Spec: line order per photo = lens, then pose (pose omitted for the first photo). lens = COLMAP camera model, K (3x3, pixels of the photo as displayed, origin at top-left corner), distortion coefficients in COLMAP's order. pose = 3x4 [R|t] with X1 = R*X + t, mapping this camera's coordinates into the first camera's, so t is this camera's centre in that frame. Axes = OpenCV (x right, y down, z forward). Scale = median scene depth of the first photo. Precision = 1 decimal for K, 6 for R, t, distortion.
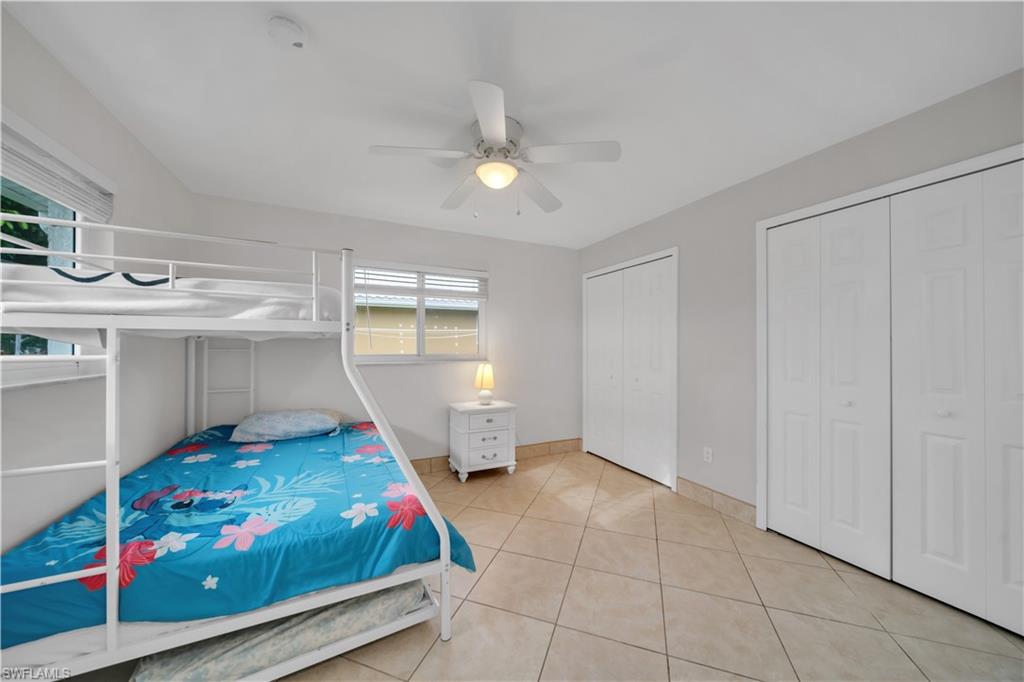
lens RADIAL K [[351.9, 0, 512.0], [0, 351.9, 341.0], [0, 0, 1]] dist [-0.001428, -0.000161]
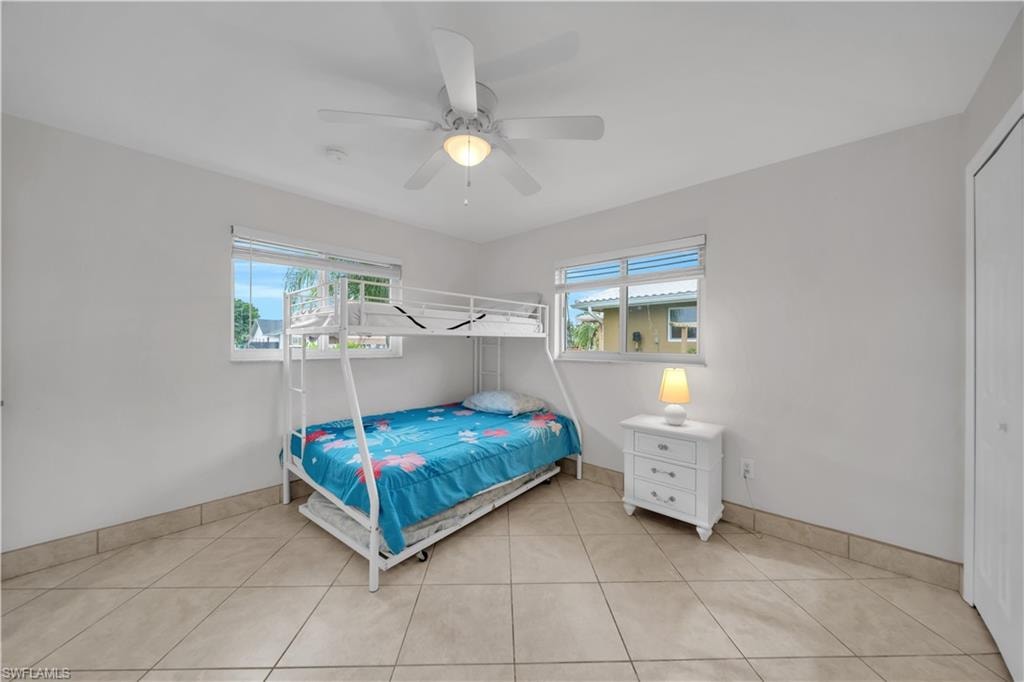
lens RADIAL K [[351.9, 0, 512.0], [0, 351.9, 341.0], [0, 0, 1]] dist [-0.001428, -0.000161]
pose [[0.369631, -0.008655, -0.929138, 0.485589], [0.010403, 0.999932, -0.005175, 0.011715], [0.929120, -0.007753, 0.369697, 0.450466]]
